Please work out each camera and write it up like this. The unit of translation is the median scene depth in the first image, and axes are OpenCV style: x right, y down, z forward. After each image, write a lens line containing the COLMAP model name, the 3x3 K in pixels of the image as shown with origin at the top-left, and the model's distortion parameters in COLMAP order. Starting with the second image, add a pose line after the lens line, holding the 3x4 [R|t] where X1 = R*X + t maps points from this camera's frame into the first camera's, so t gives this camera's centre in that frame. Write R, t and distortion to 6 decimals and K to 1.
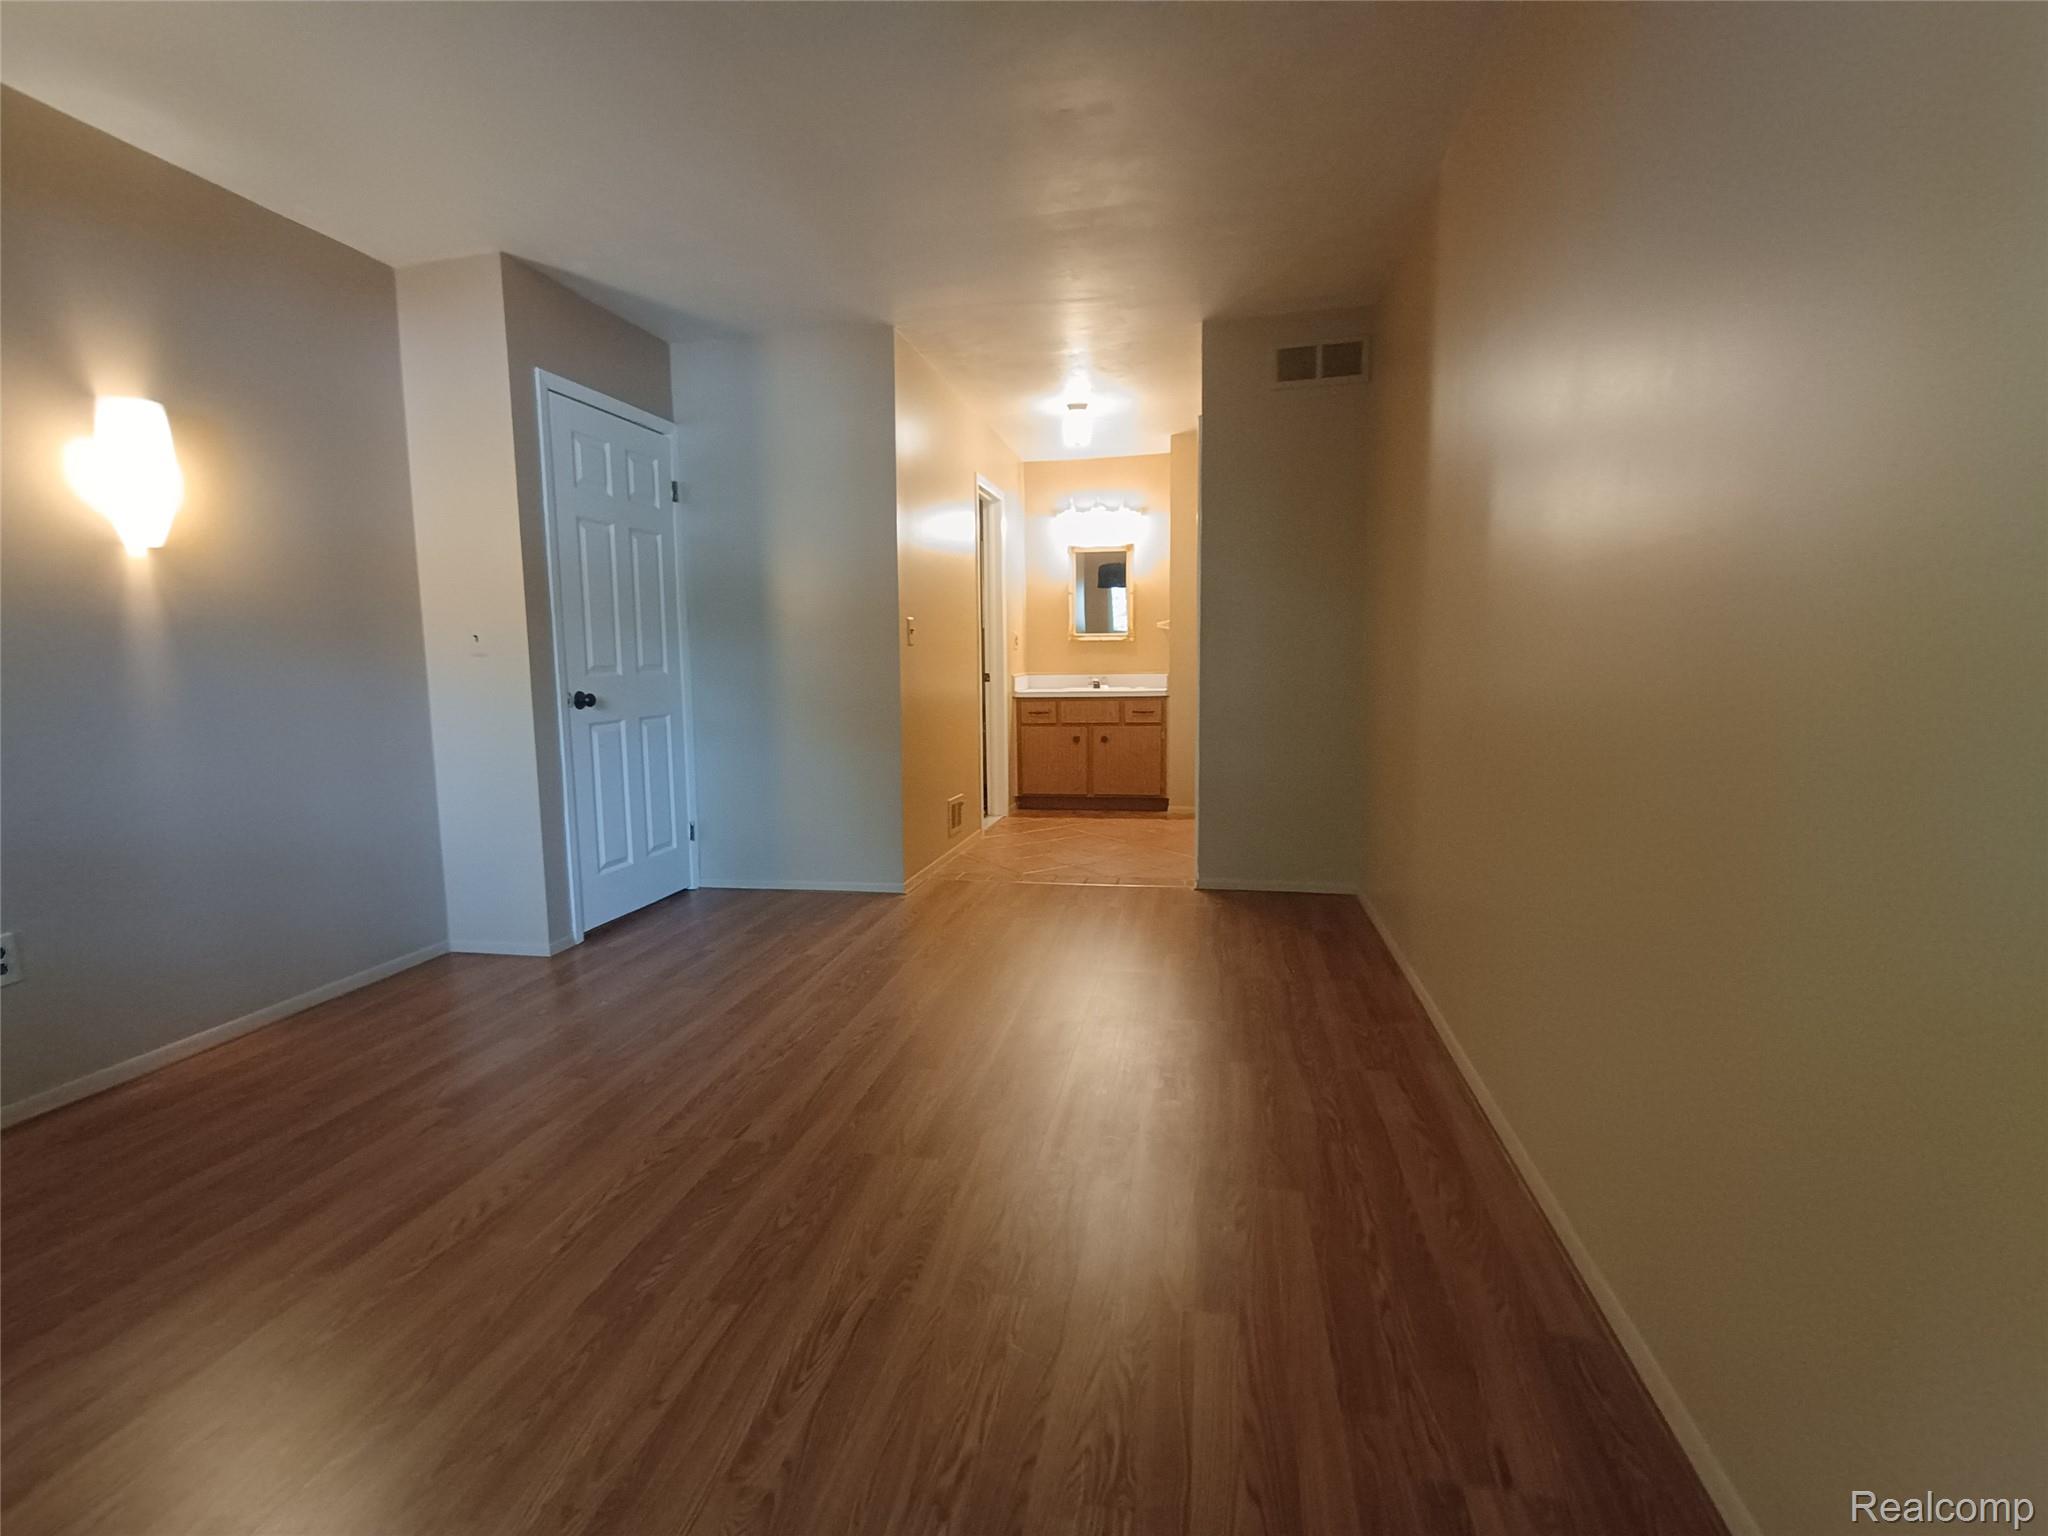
lens RADIAL K [[917.1, 0, 1027.8], [0, 917.1, 763.7], [0, 0, 1]] dist [-0.001600, 0.000000]
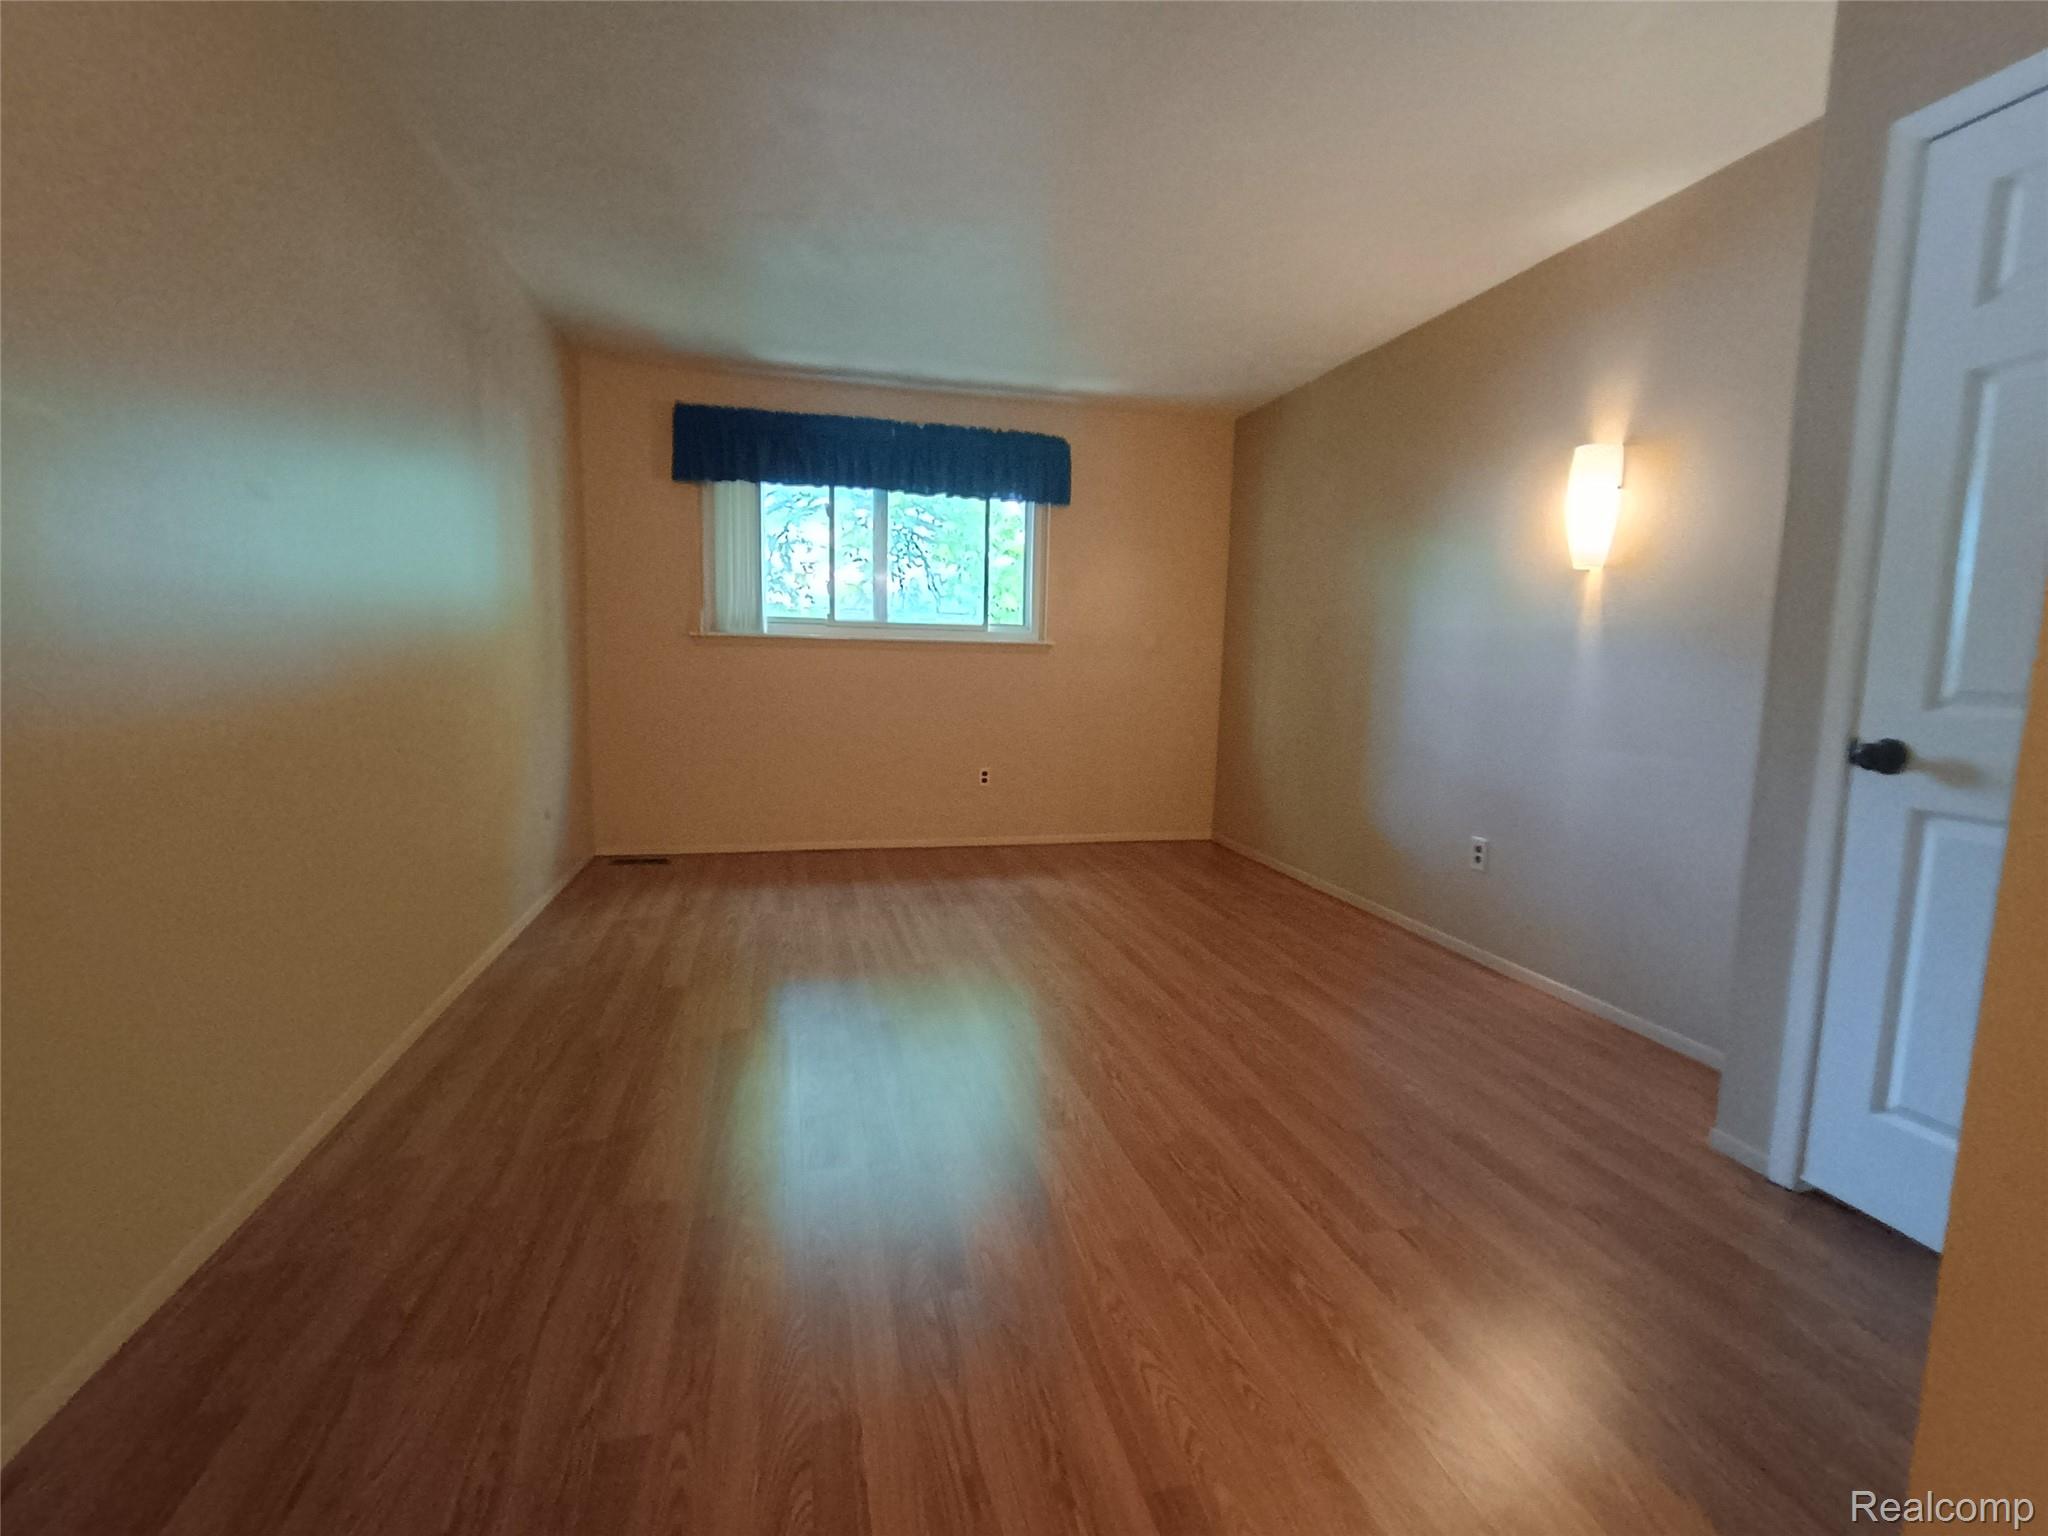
lens RADIAL K [[917.1, 0, 1026.7], [0, 917.1, 766.2], [0, 0, 1]] dist [-0.001600, 0.000000]
pose [[-0.901042, 0.040996, -0.431791, 0.198290], [-0.066102, 0.970915, 0.230120, -0.195197], [0.428666, 0.235890, -0.872125, 1.628619]]
